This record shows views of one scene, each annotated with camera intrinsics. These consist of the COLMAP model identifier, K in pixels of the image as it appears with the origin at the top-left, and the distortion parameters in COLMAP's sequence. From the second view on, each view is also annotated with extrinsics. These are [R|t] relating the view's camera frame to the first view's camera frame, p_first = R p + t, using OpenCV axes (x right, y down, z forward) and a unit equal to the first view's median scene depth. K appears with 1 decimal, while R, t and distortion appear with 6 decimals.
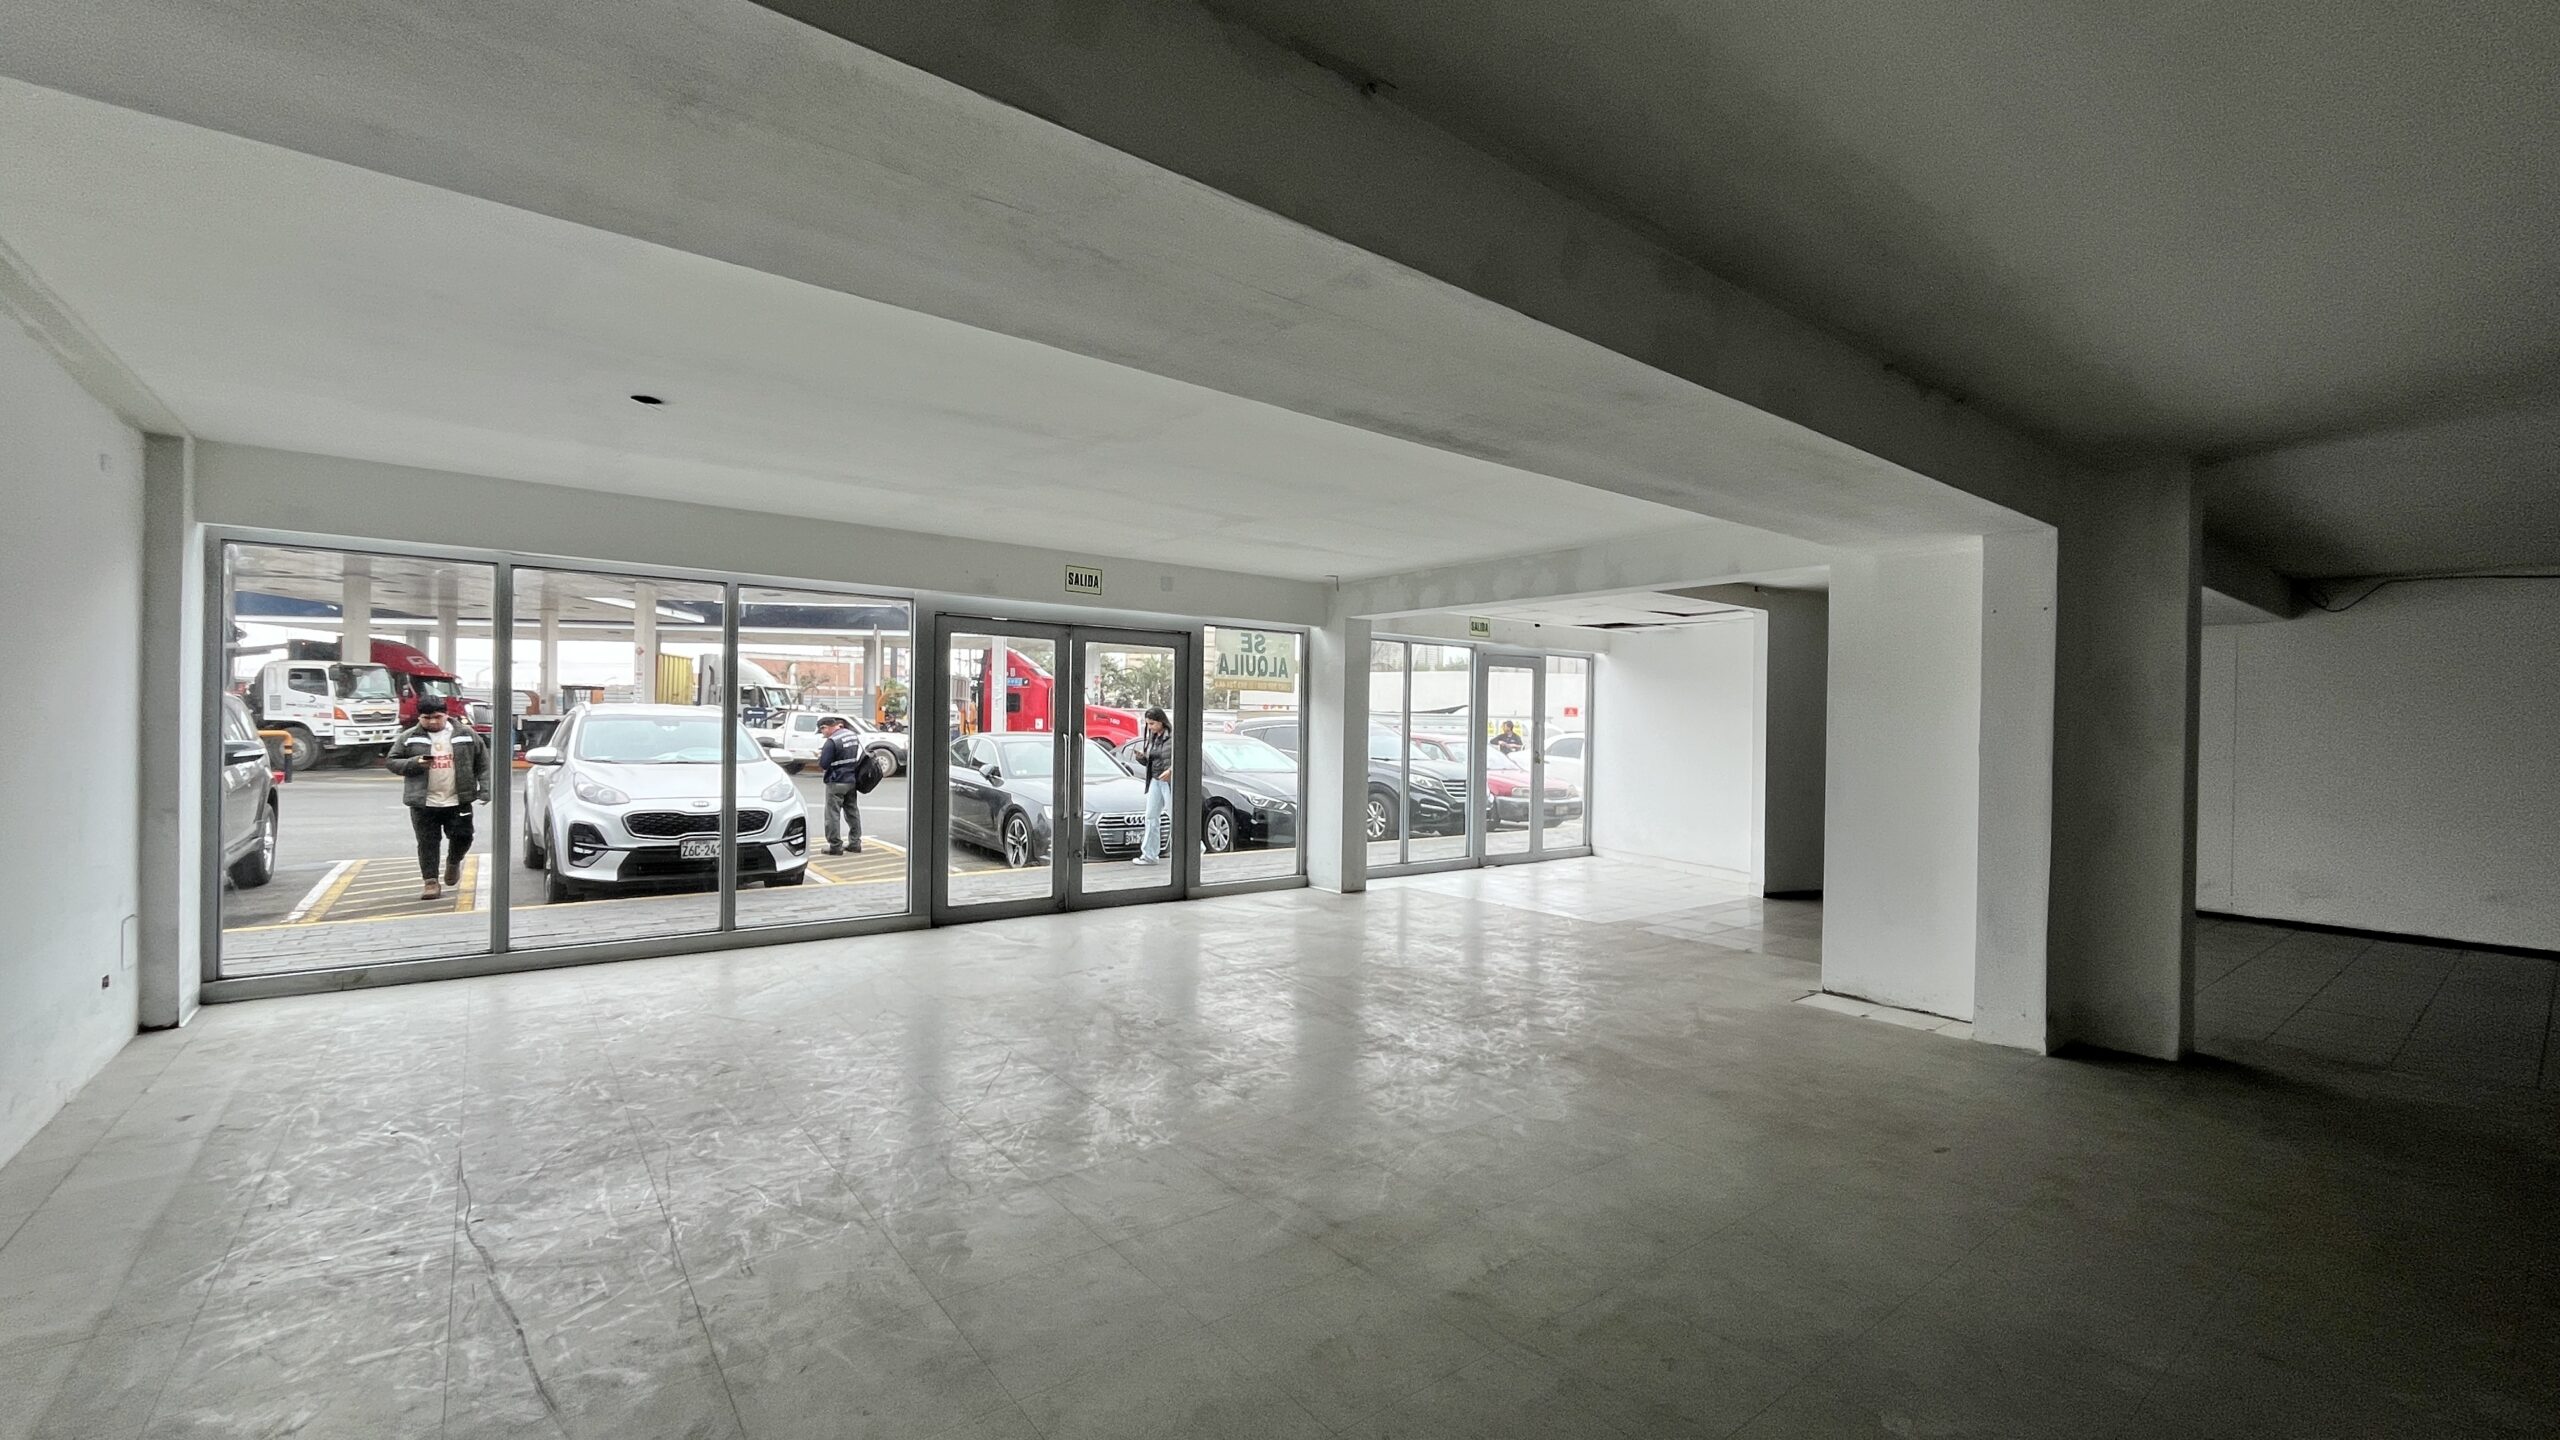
lens RADIAL K [[1043.5, 0, 1279.5], [0, 1043.5, 732.8], [0, 0, 1]] dist [-0.002267, -0.000466]
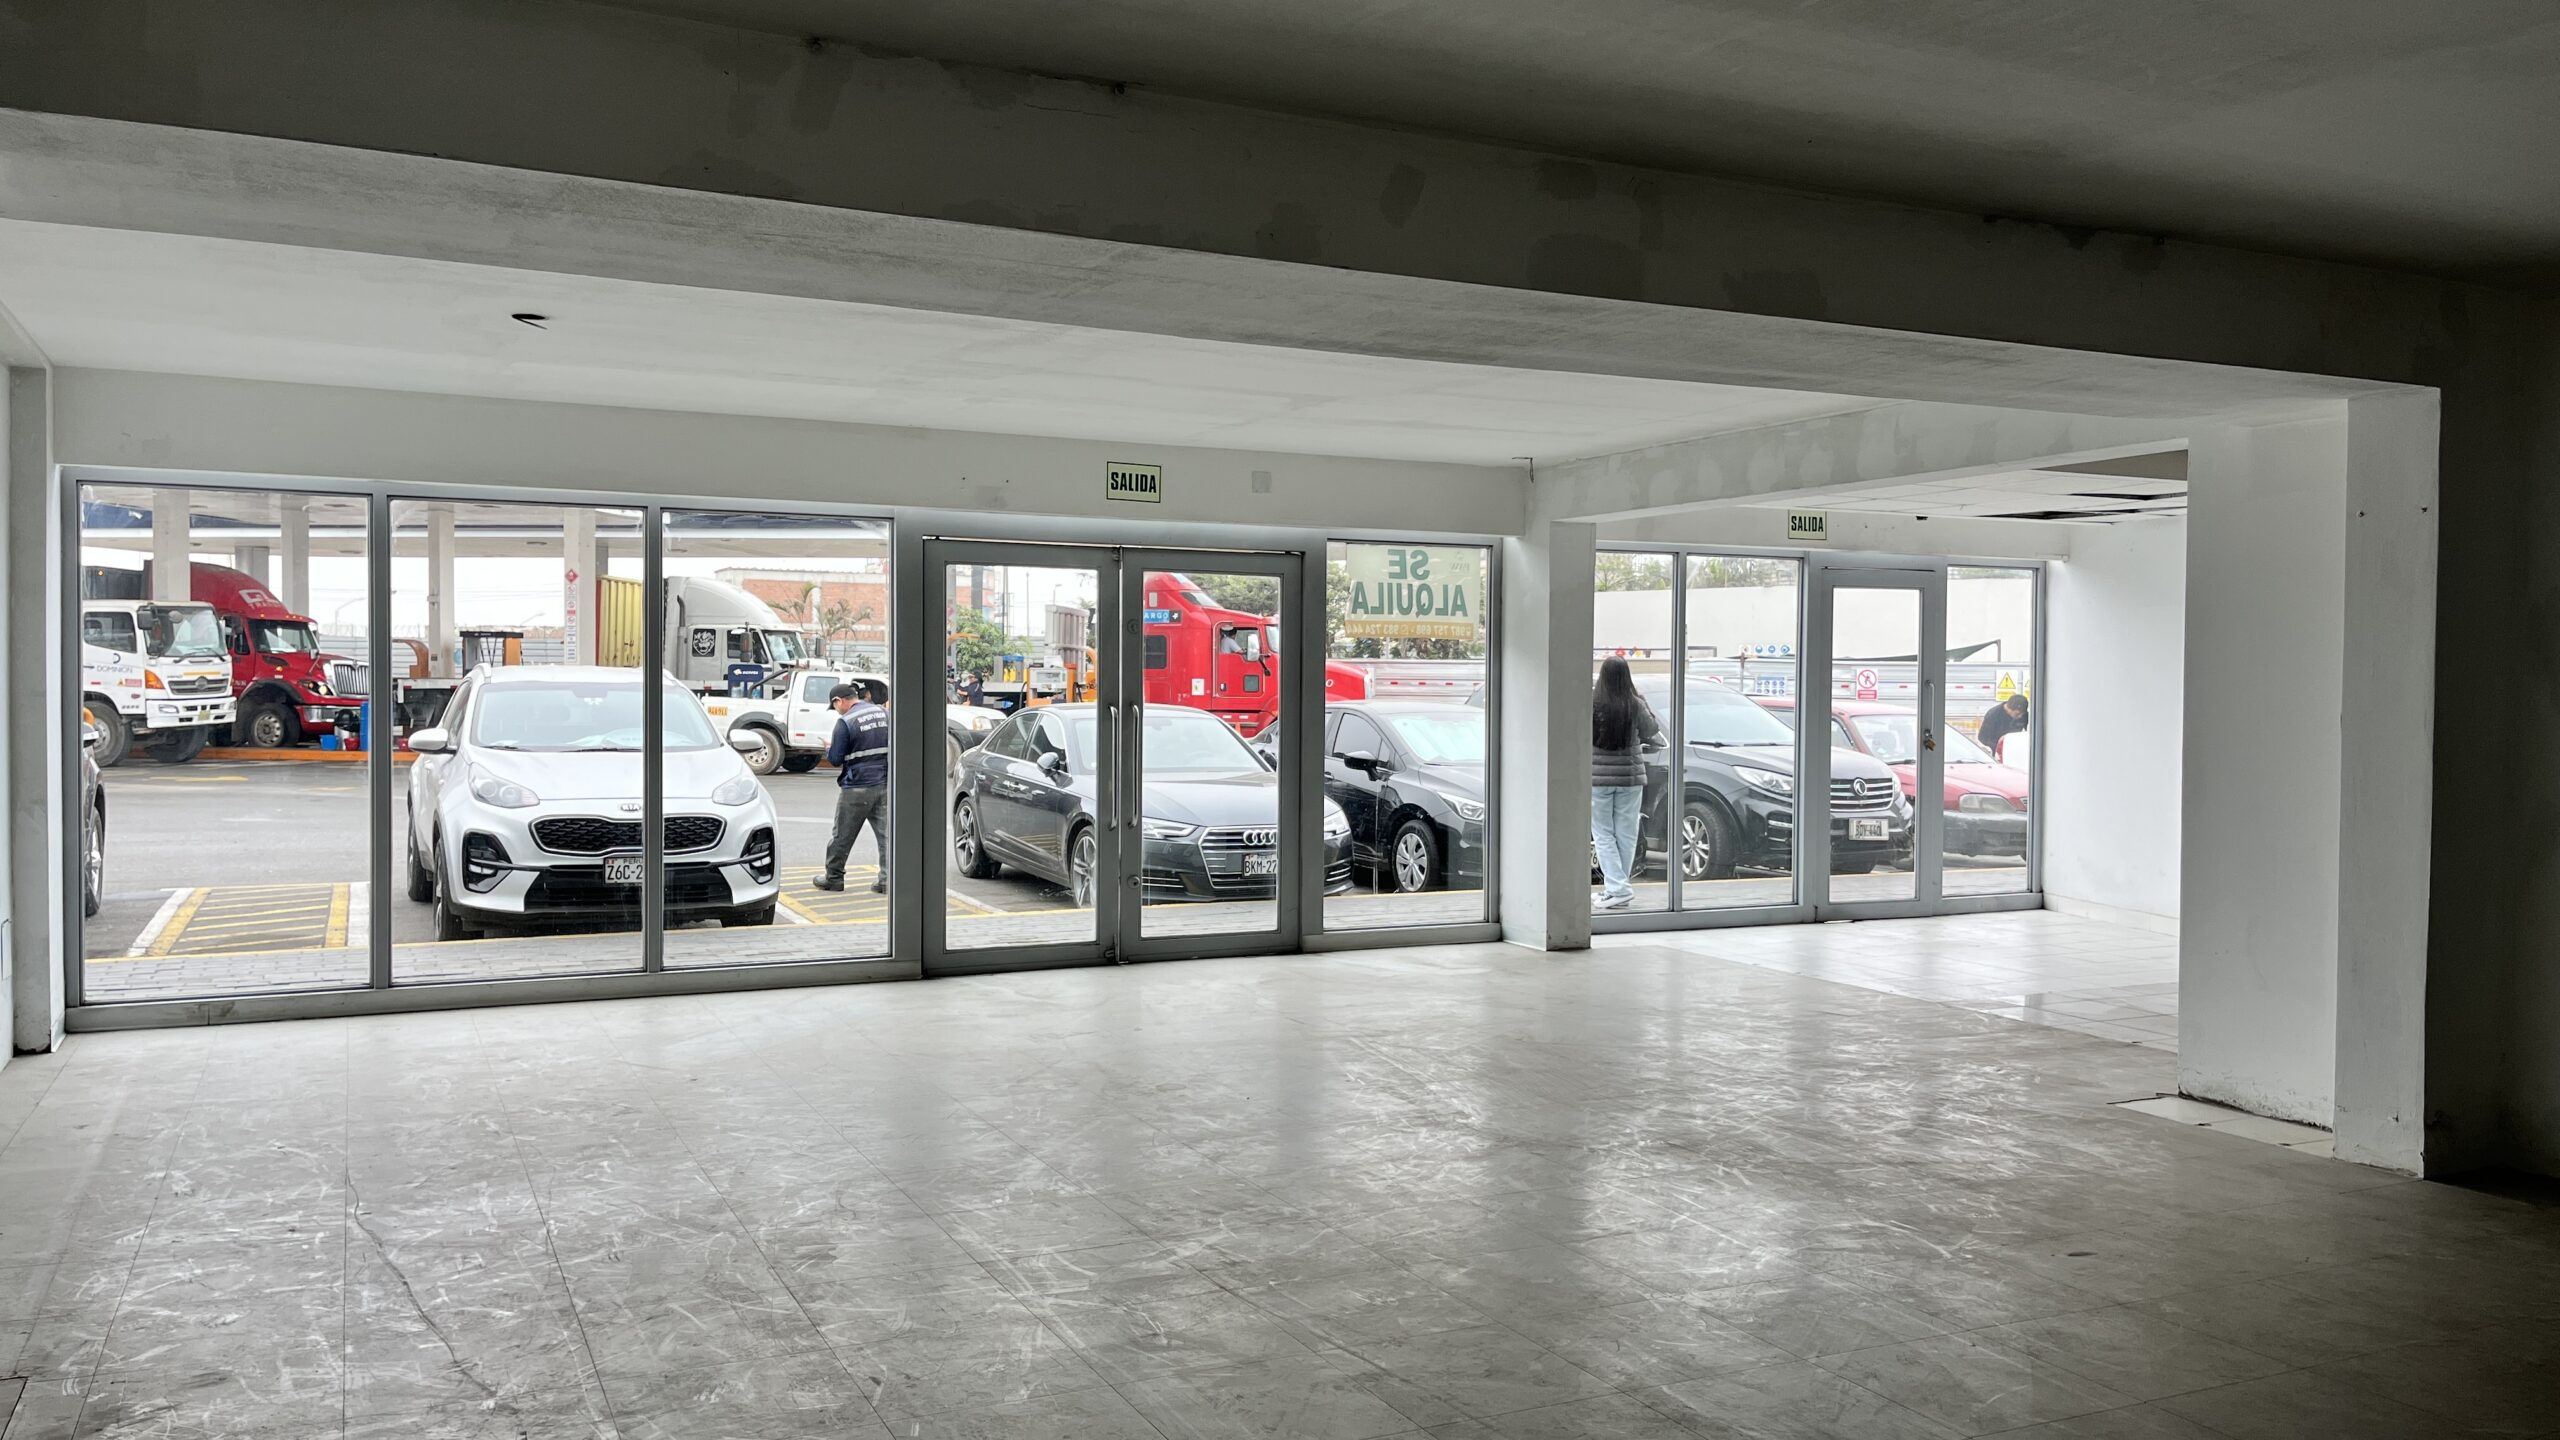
lens RADIAL K [[1934.4, 0, 1276.7], [0, 1934.4, 726.2], [0, 0, 1]] dist [0.077973, -0.087348]
pose [[0.978190, -0.004027, -0.207673, 0.148651], [0.006842, 0.999894, 0.012838, -0.001071], [0.207600, -0.013978, 0.978114, -0.204244]]
